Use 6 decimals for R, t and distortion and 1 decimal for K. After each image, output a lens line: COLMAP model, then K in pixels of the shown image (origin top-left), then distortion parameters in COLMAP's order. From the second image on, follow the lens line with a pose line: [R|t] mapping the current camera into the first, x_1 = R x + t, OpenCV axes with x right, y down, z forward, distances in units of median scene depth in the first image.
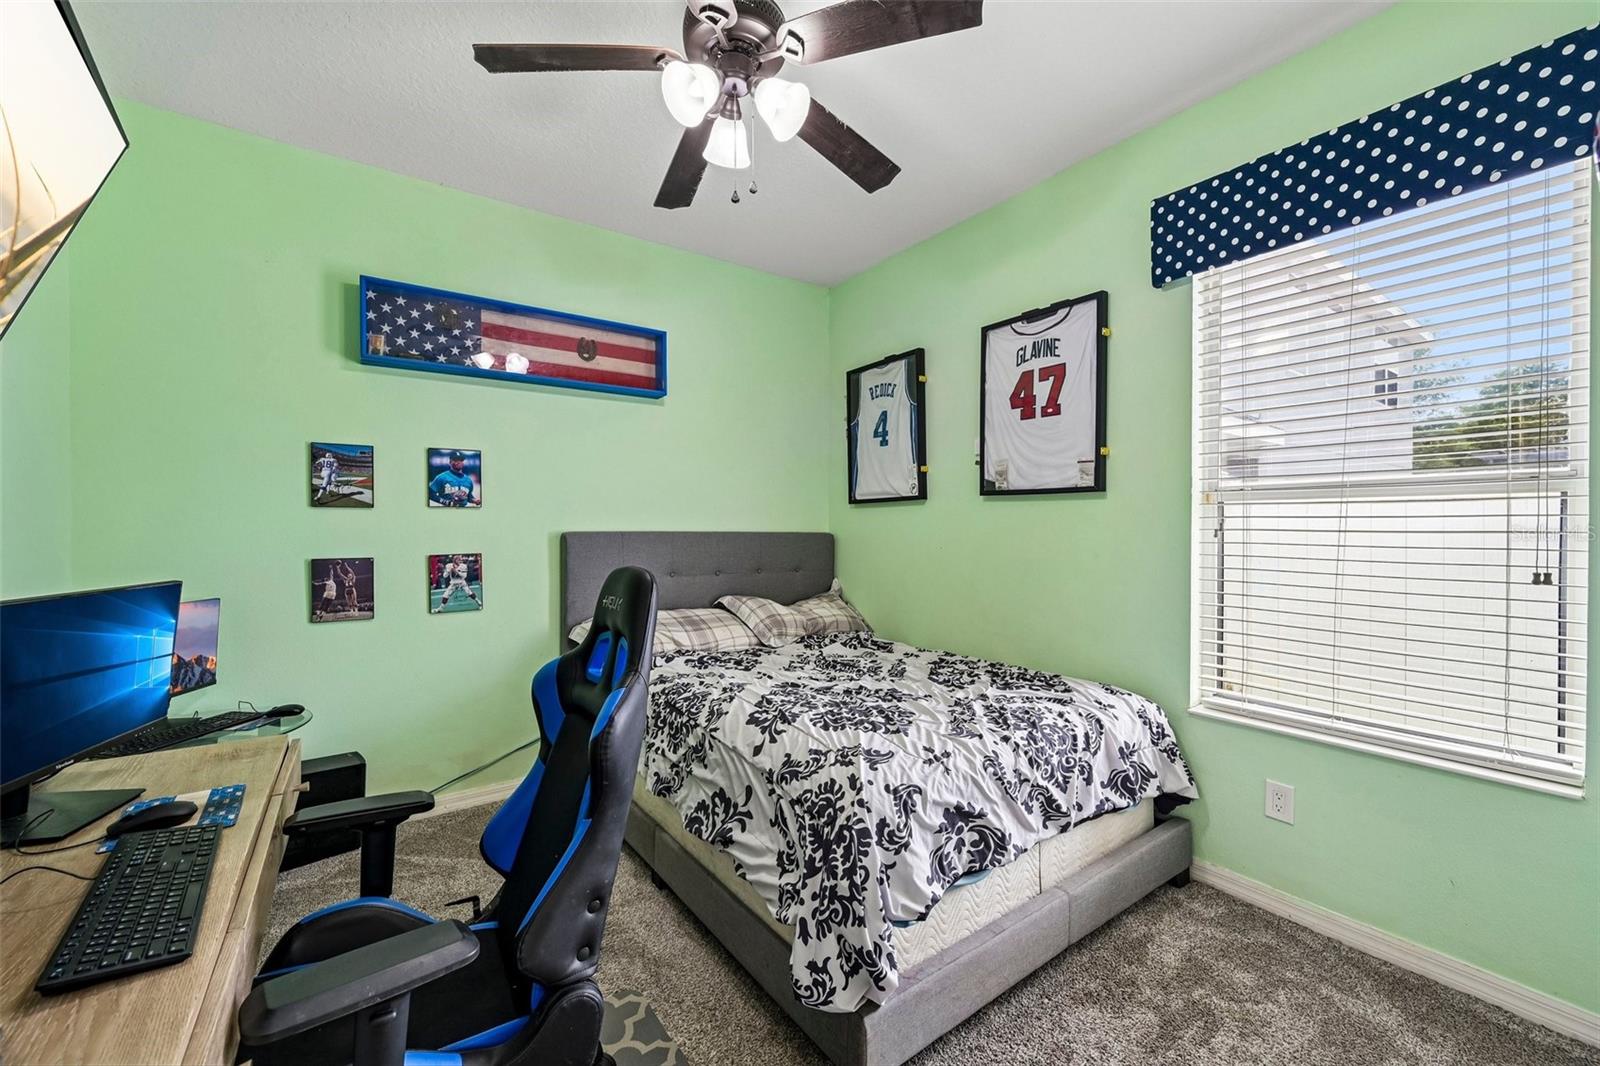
lens RADIAL K [[629.7, 0, 797.3], [0, 629.7, 529.6], [0, 0, 1]] dist [-0.000438, 0.000549]
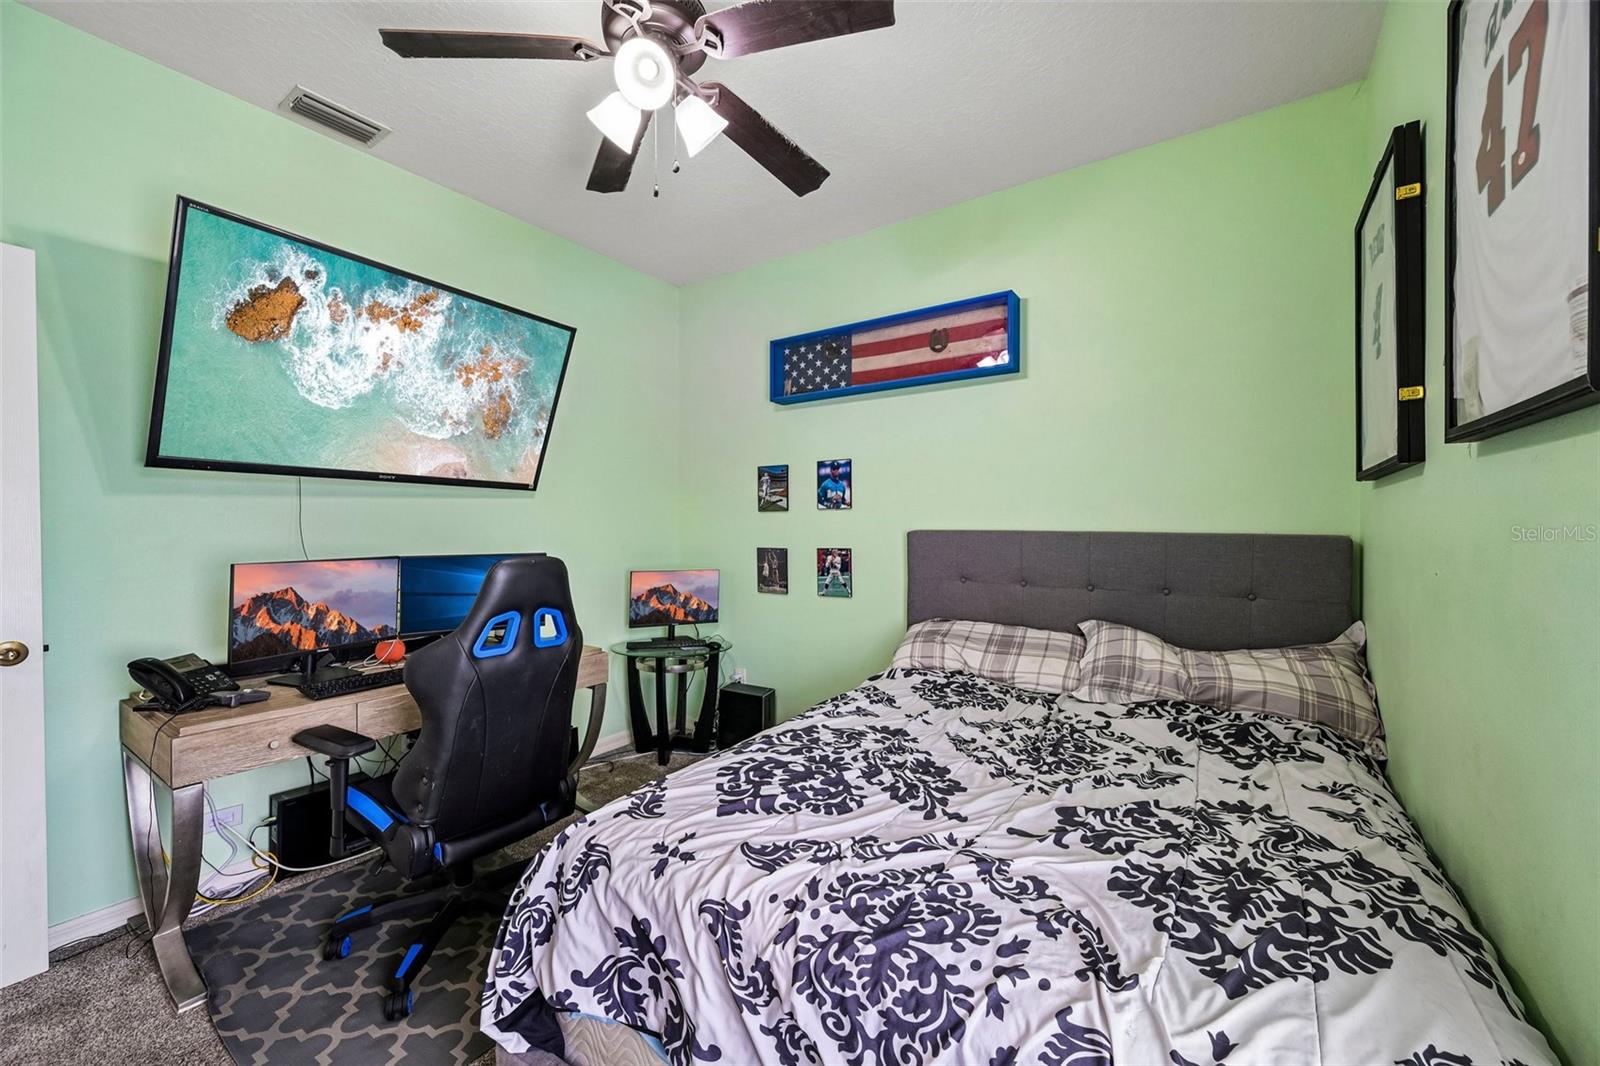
lens RADIAL K [[629.7, 0, 804.7], [0, 629.7, 529.9], [0, 0, 1]] dist [-0.000438, 0.000549]
pose [[0.354896, 0.005344, -0.934890, 0.558937], [-0.003491, 0.999984, 0.004391, -0.000691], [0.934899, 0.001705, 0.354909, 0.532721]]
